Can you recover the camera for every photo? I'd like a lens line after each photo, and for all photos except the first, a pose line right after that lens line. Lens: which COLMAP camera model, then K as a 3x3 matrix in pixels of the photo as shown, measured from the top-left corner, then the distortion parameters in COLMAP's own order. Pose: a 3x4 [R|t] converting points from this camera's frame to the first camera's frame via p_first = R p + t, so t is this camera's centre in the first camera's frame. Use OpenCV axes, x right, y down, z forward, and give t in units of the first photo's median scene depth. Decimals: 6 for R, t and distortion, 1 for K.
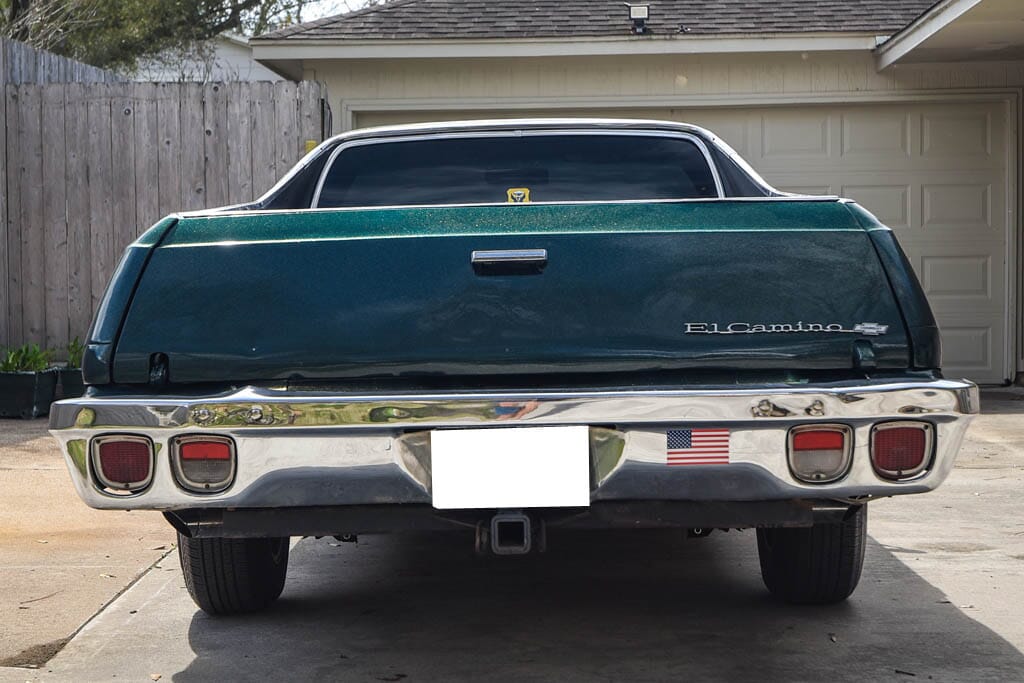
lens RADIAL K [[1959.6, 0, 511.0], [0, 1959.6, 339.7], [0, 0, 1]] dist [0.035652, 0.000000]
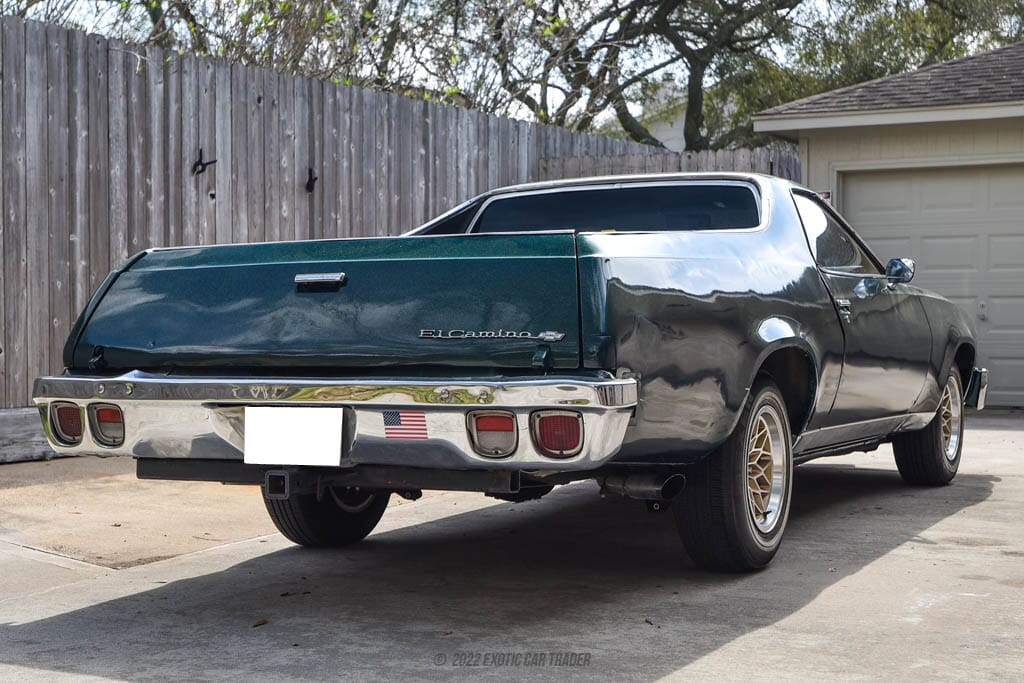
lens RADIAL K [[1620.0, 0, 513.1], [0, 1620.0, 341.2], [0, 0, 1]] dist [0.023980, 0.000000]
pose [[0.899061, 0.014232, -0.437591, 0.609041], [-0.021016, 0.999722, -0.010663, 0.009215], [0.437318, 0.018783, 0.899111, 0.069899]]
